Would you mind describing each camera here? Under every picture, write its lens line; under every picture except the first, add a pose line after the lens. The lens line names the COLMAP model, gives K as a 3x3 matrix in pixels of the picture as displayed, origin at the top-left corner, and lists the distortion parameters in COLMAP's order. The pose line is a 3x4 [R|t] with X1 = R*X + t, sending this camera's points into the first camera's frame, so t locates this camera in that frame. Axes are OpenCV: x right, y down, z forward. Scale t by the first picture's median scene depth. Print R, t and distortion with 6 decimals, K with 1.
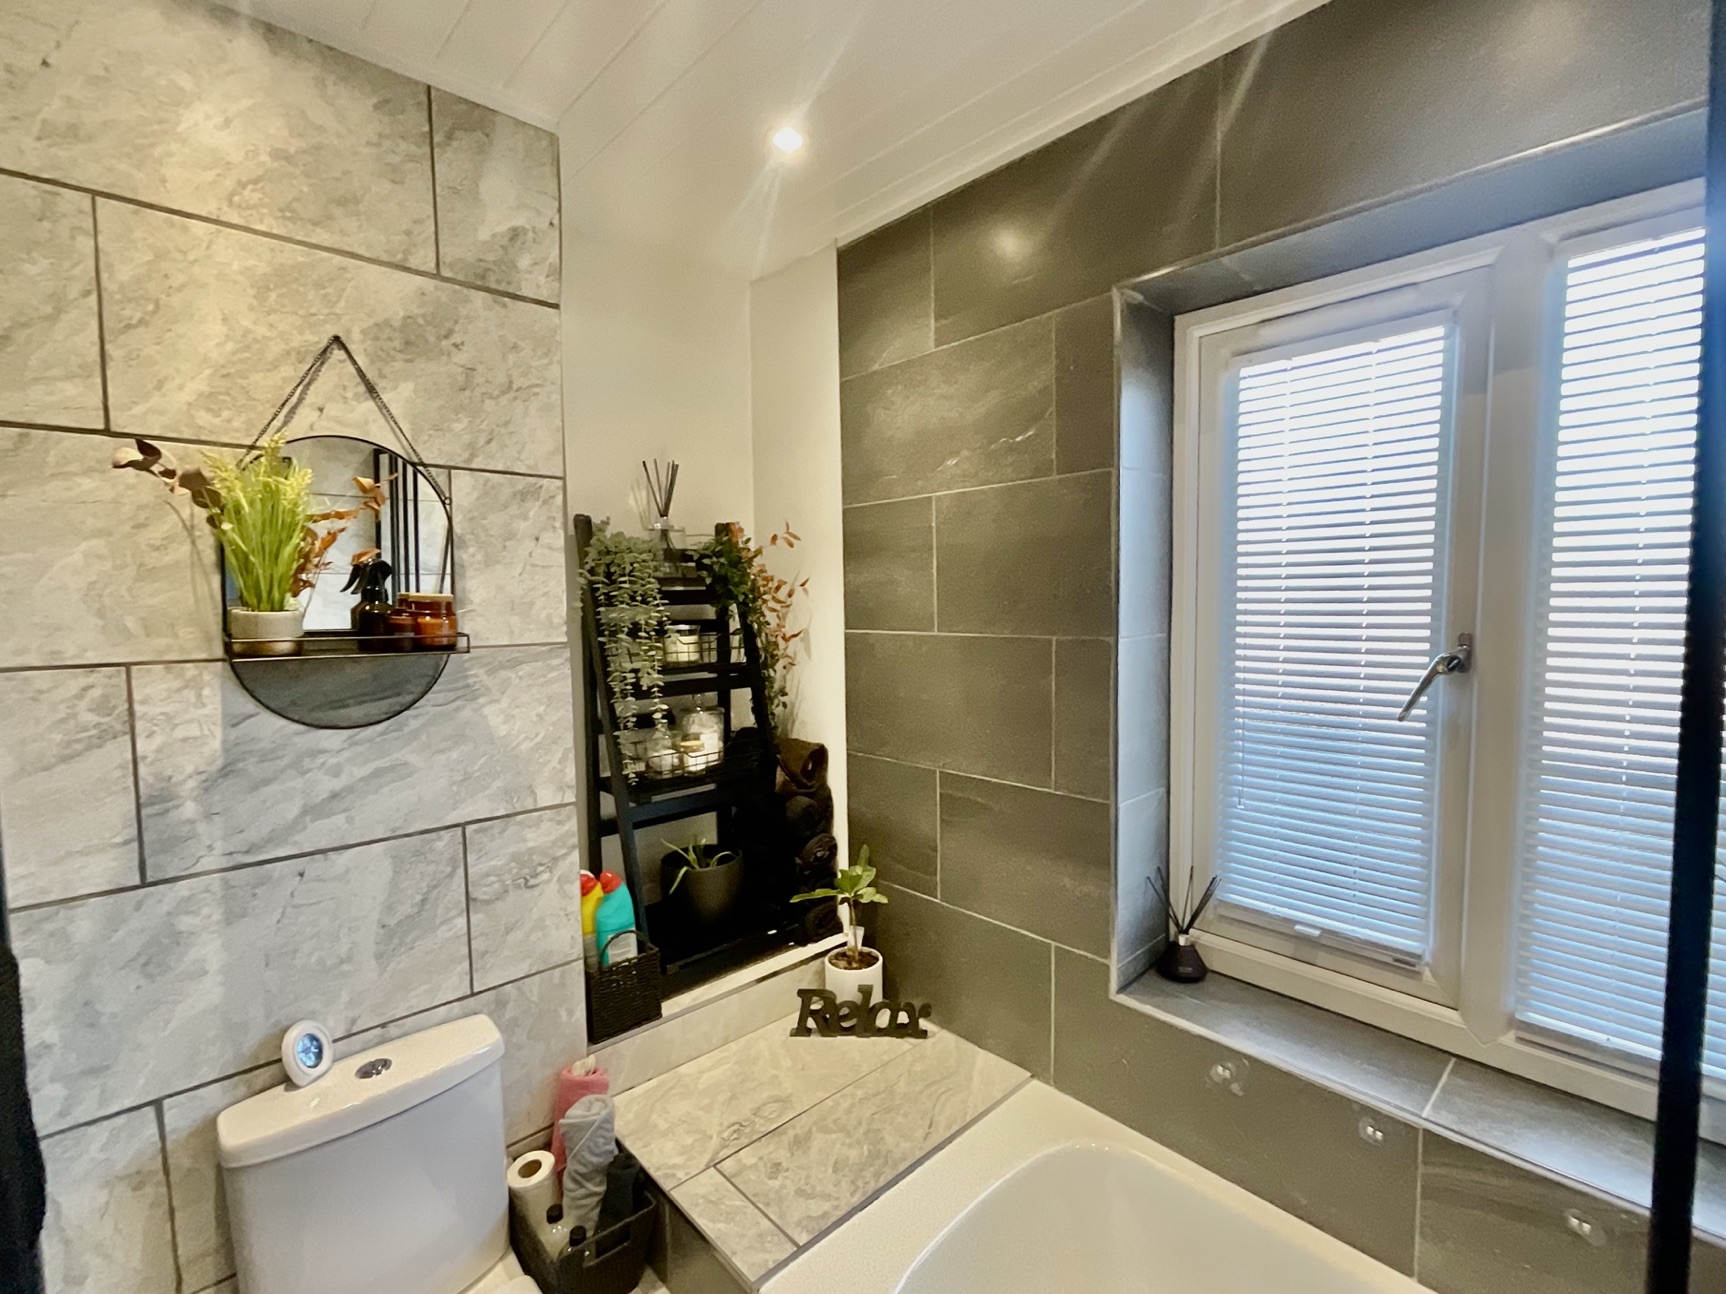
lens RADIAL K [[786.4, 0, 875.9], [0, 786.4, 650.7], [0, 0, 1]] dist [0.011671, -0.000575]
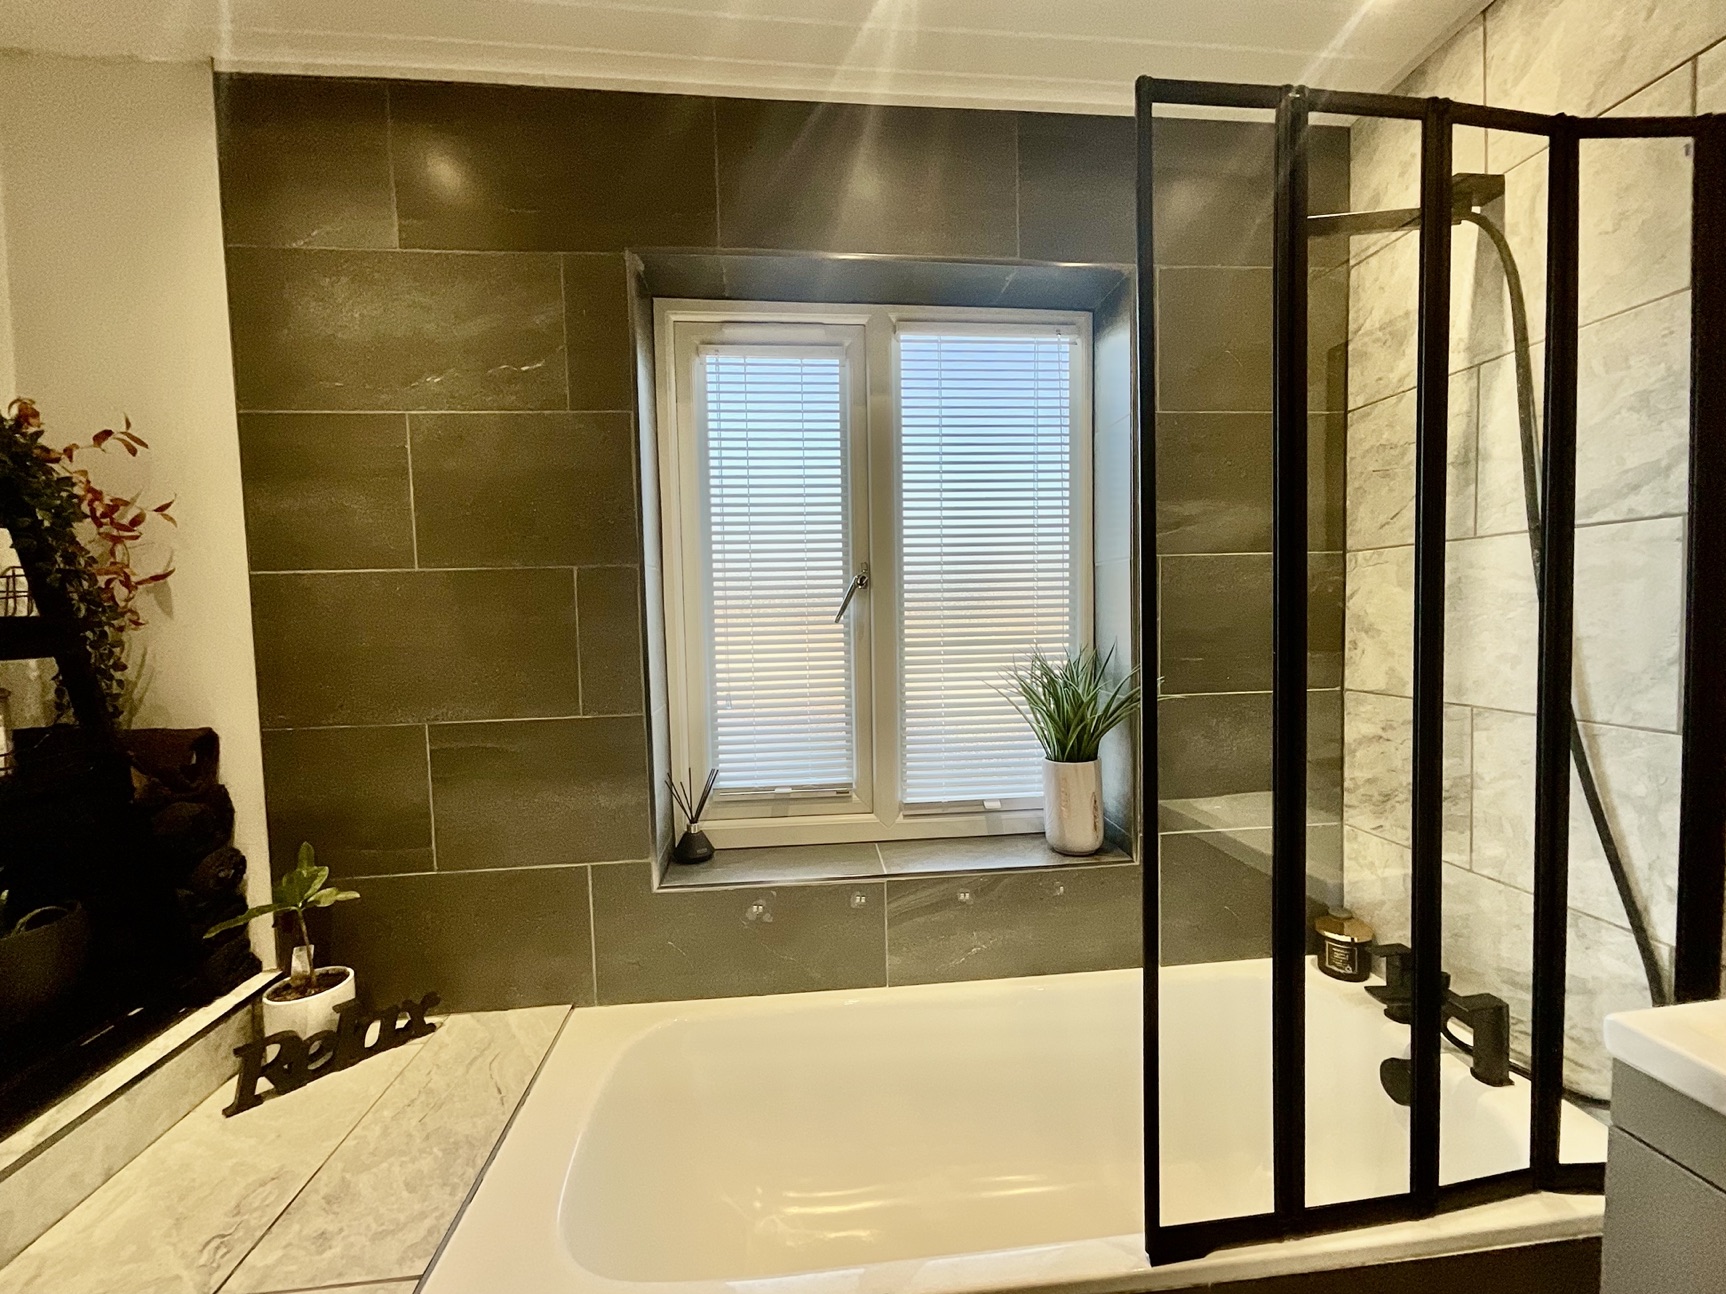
lens RADIAL K [[718.6, 0, 863.9], [0, 718.6, 643.7], [0, 0, 1]] dist [0.011668, 0.001331]
pose [[0.622263, -0.041734, 0.781695, -0.248008], [0.074239, 0.997223, -0.005857, 0.102522], [-0.779280, 0.061677, 0.623634, 0.101583]]
